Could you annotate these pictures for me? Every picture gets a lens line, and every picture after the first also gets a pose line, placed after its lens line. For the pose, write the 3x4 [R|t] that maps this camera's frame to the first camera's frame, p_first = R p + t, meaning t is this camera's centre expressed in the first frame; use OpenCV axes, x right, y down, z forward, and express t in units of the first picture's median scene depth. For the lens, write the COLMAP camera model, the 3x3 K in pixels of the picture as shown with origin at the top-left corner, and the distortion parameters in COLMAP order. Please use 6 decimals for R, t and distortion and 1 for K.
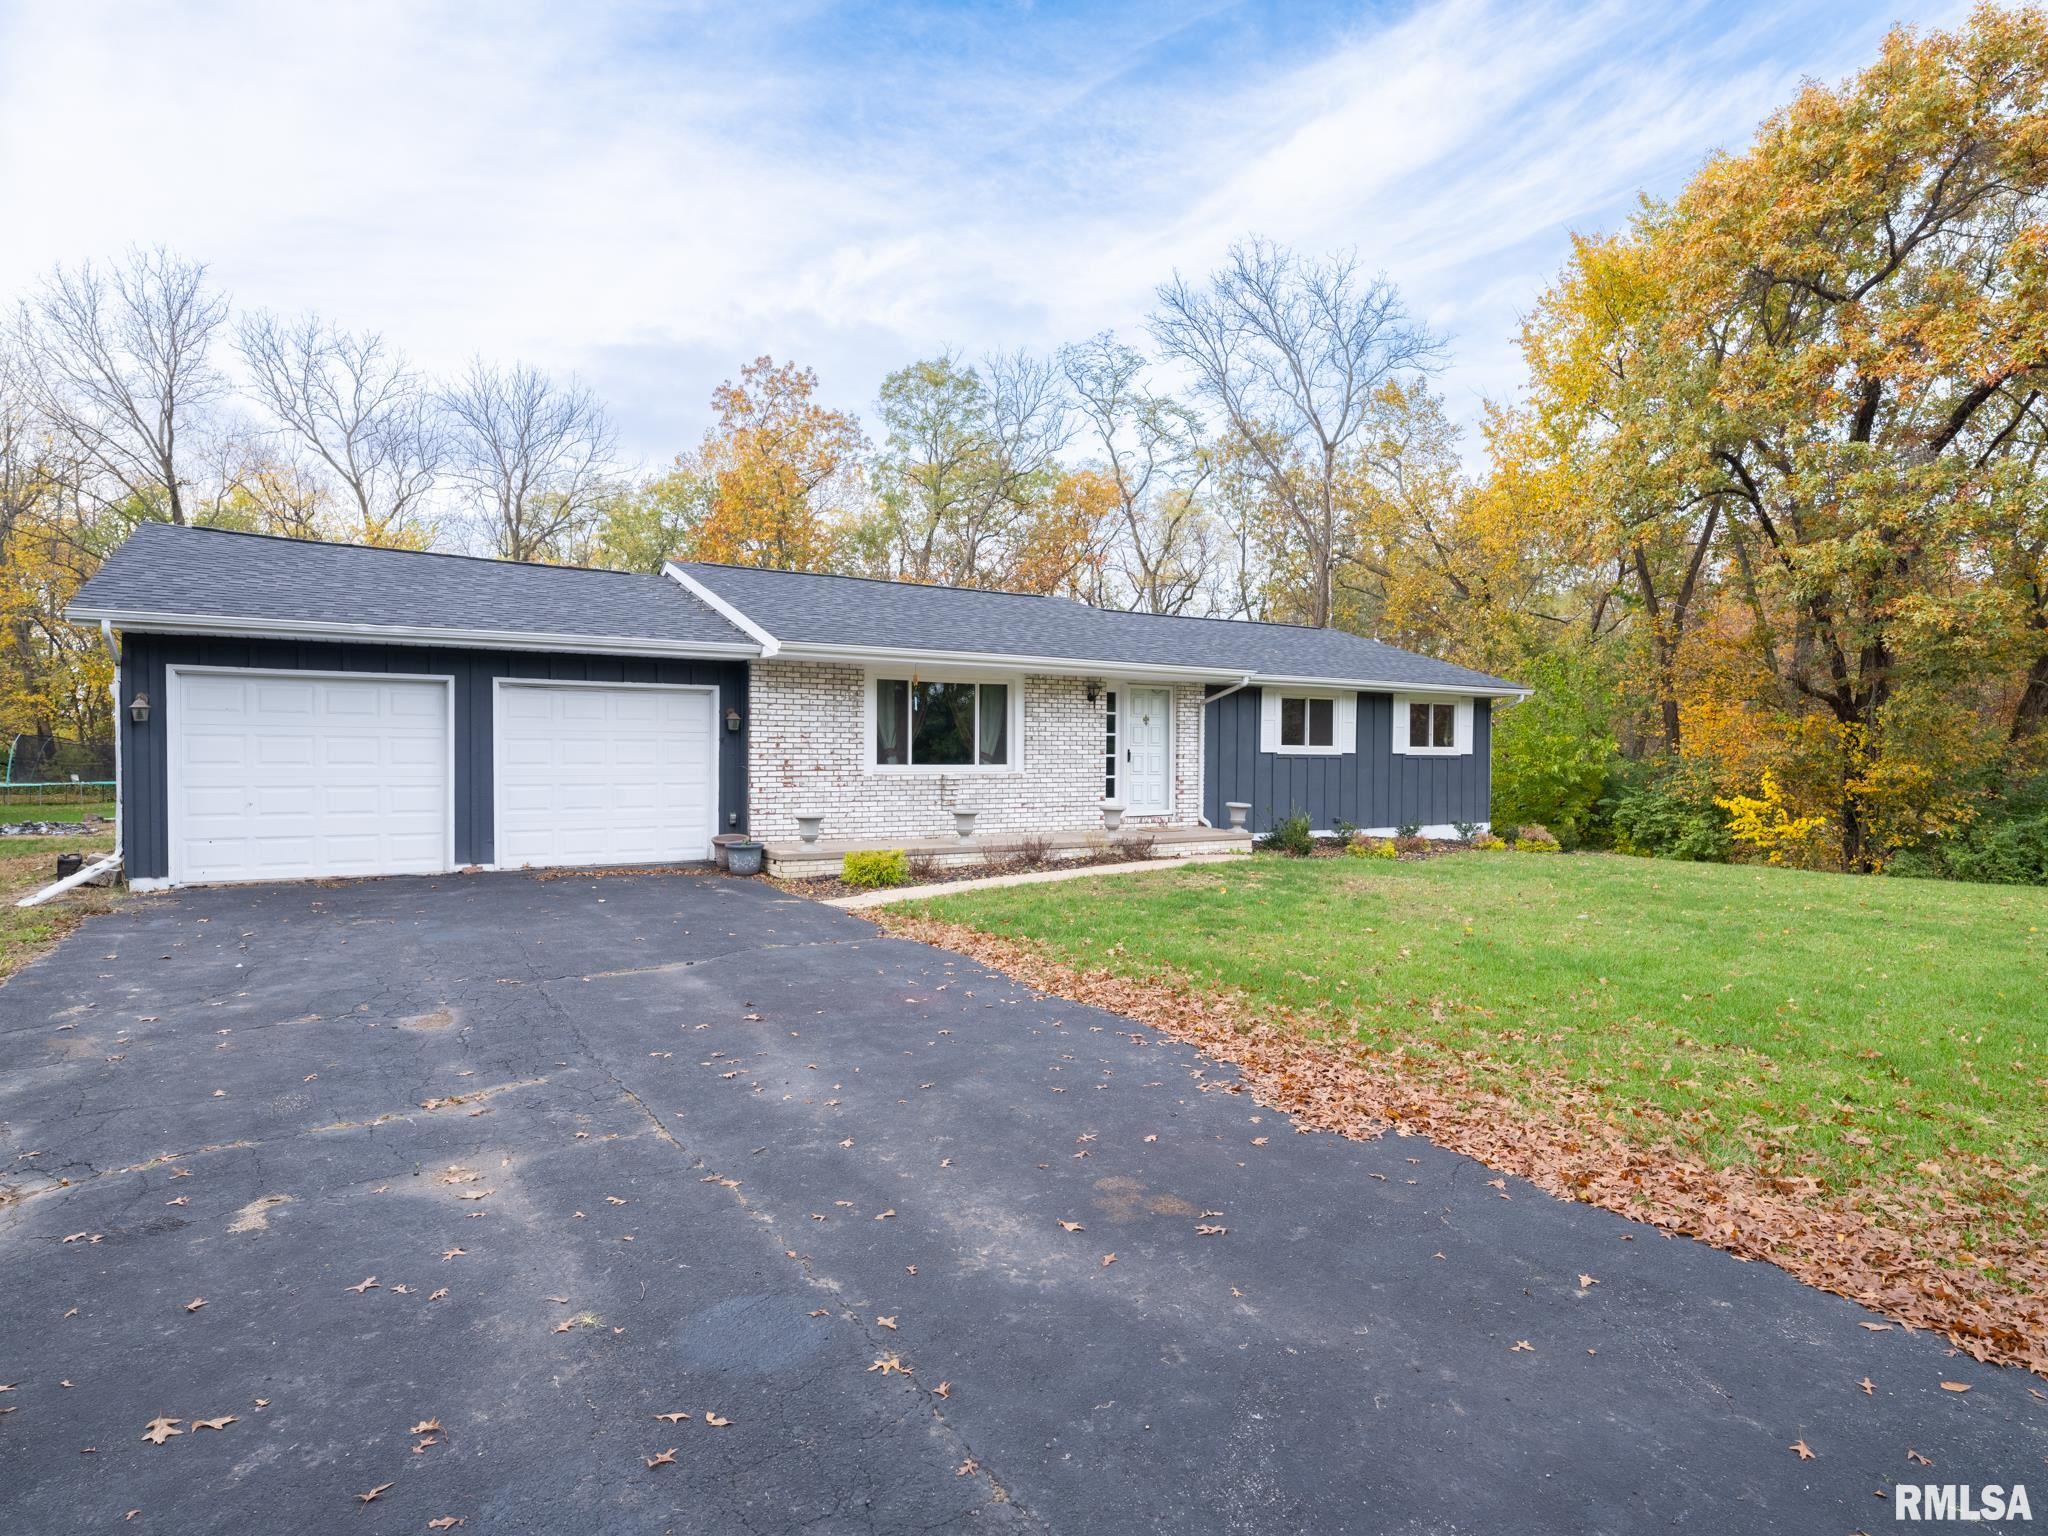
lens RADIAL K [[1098.7, 0, 1021.7], [0, 1098.7, 778.3], [0, 0, 1]] dist [0.005666, -0.000757]
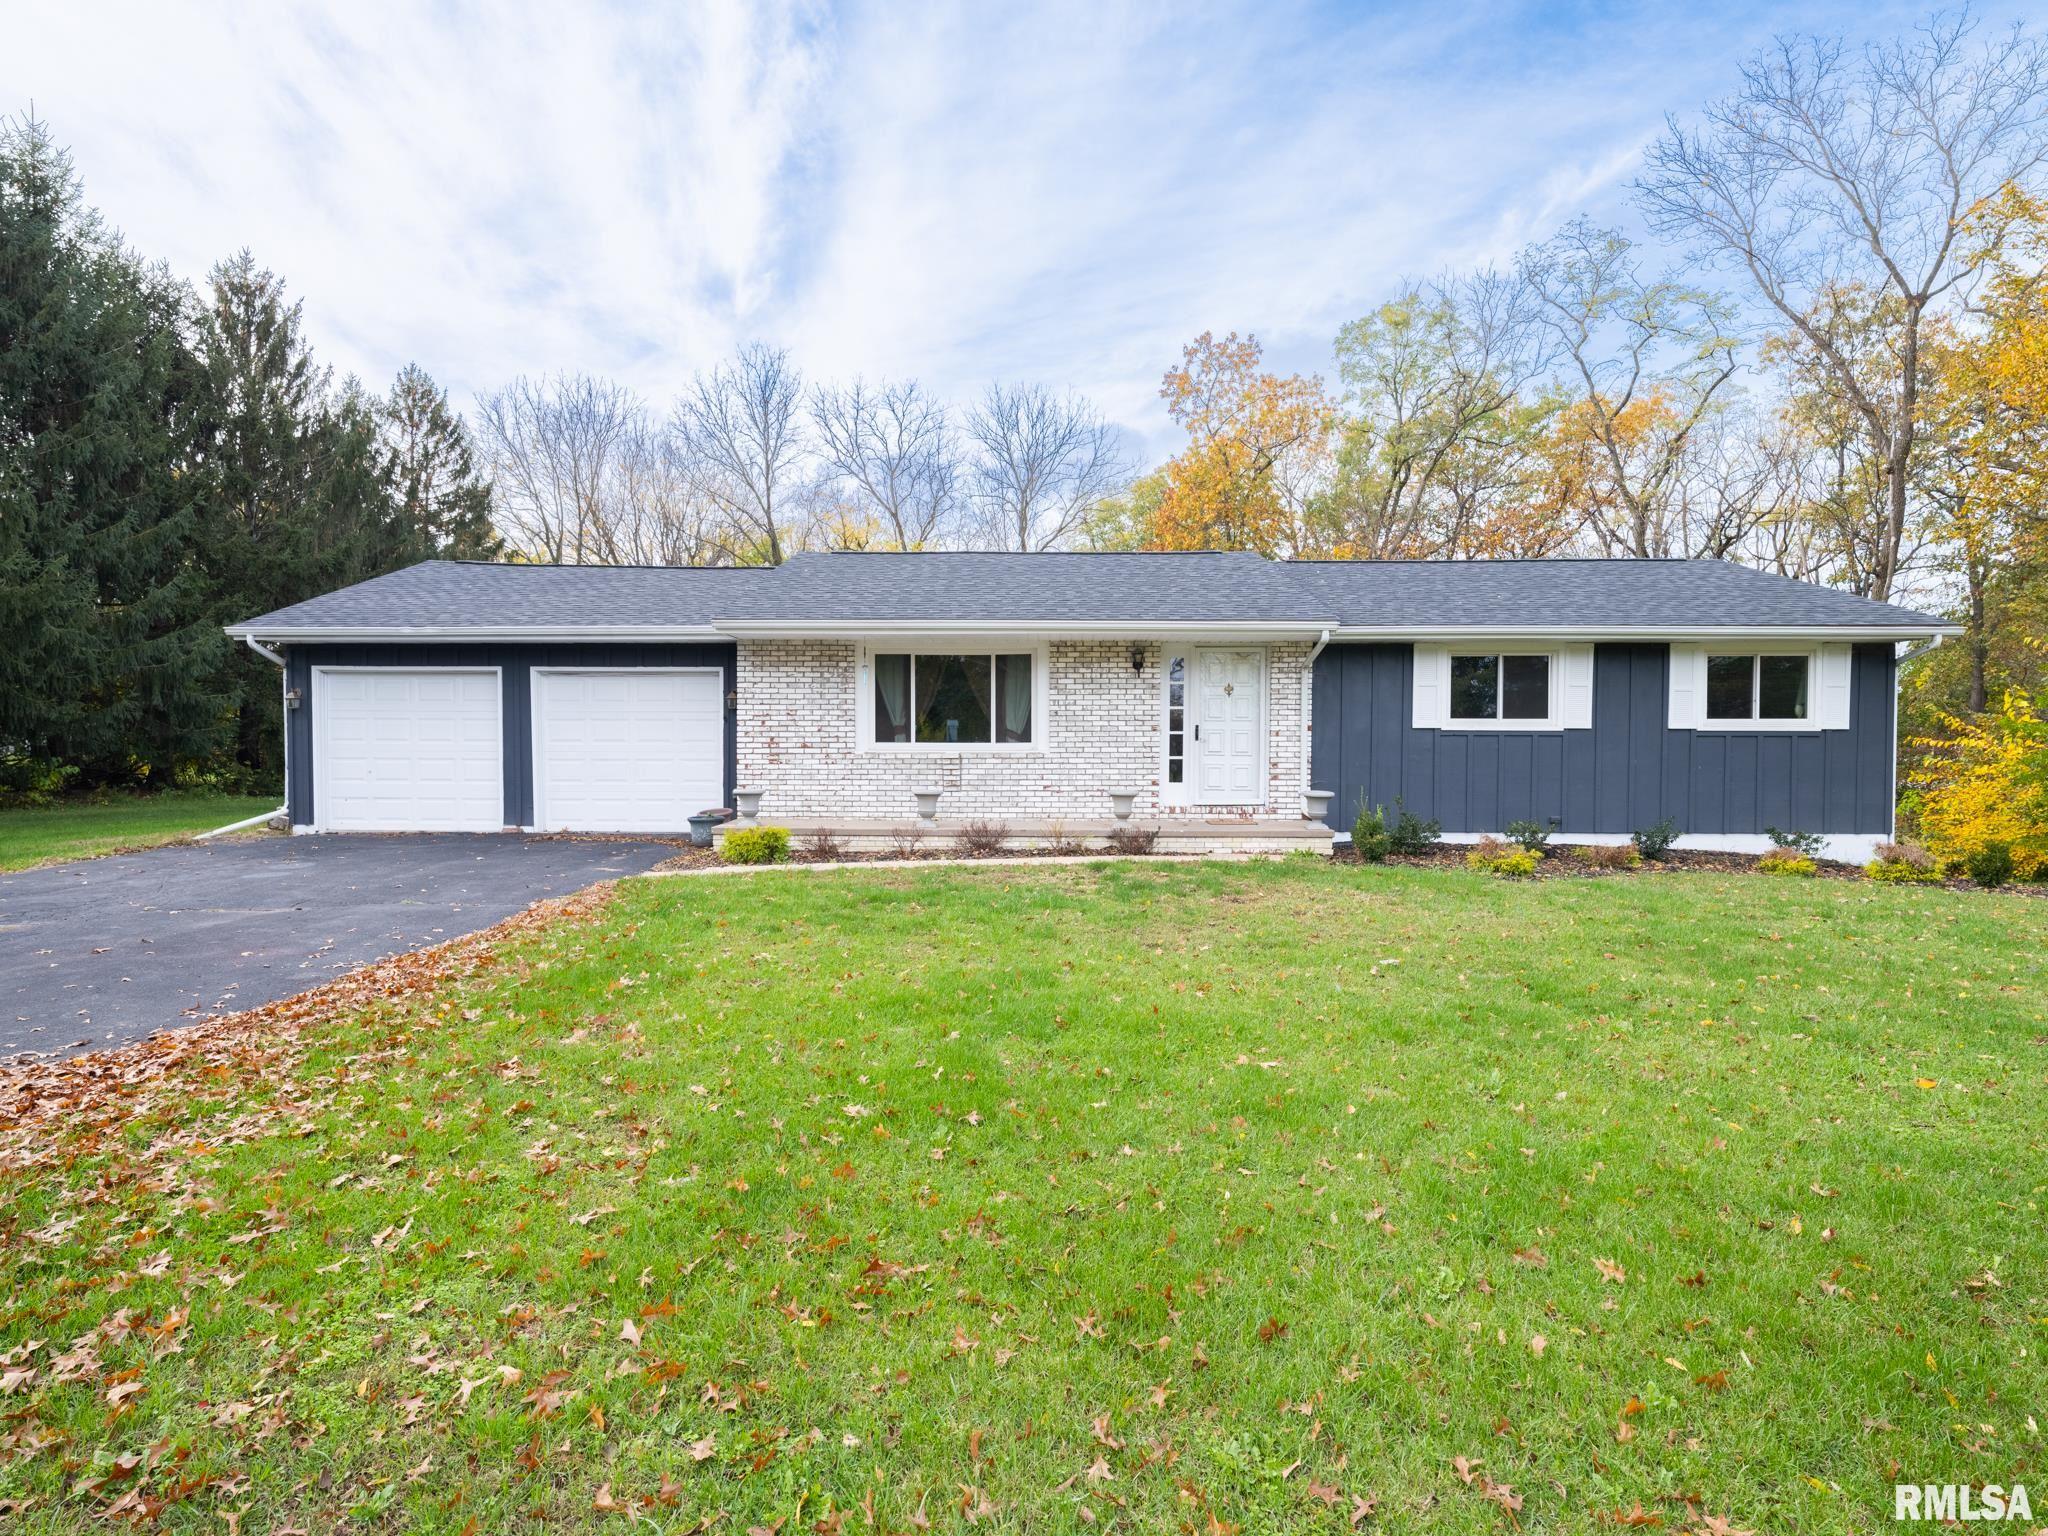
lens RADIAL K [[1099.0, 0, 1024.3], [0, 1099.0, 778.9], [0, 0, 1]] dist [0.004854, -0.003224]
pose [[0.842534, 0.015398, -0.538423, 0.440800], [-0.009459, 0.999860, 0.013794, 0.004543], [0.538560, -0.006529, 0.842562, 0.220706]]
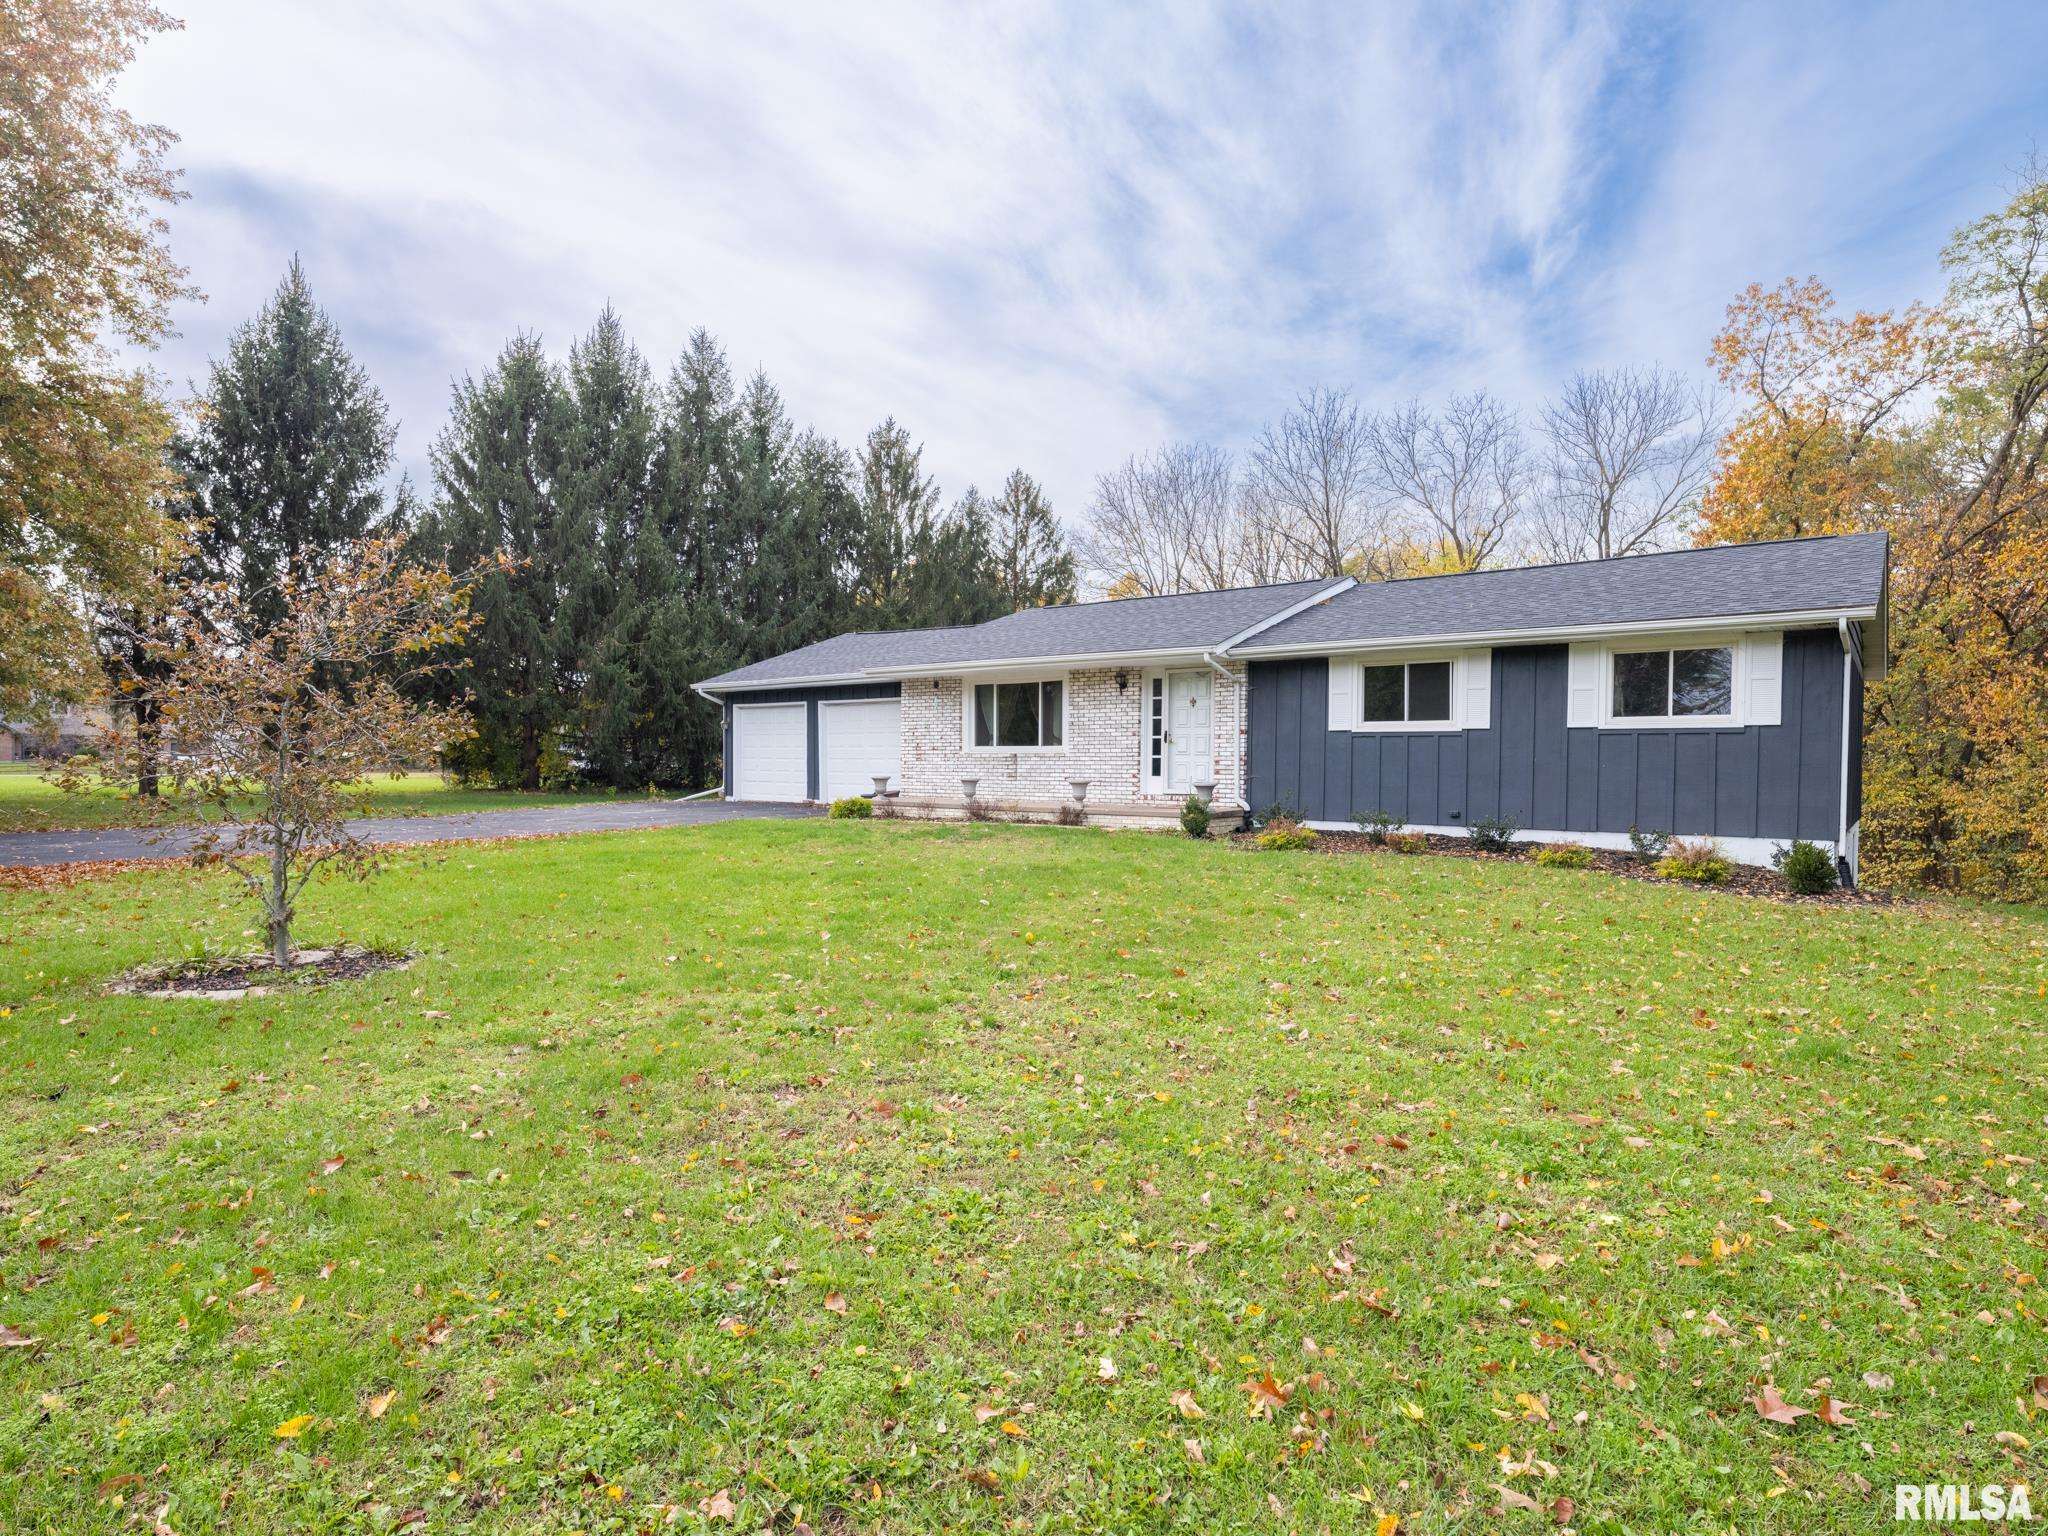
lens RADIAL K [[1099.0, 0, 1024.3], [0, 1099.0, 778.9], [0, 0, 1]] dist [0.004854, -0.003224]
pose [[0.346214, 0.013219, -0.938063, 1.052073], [-0.021867, 0.999743, 0.006018, 0.016992], [0.937901, 0.018429, 0.346414, 0.505280]]
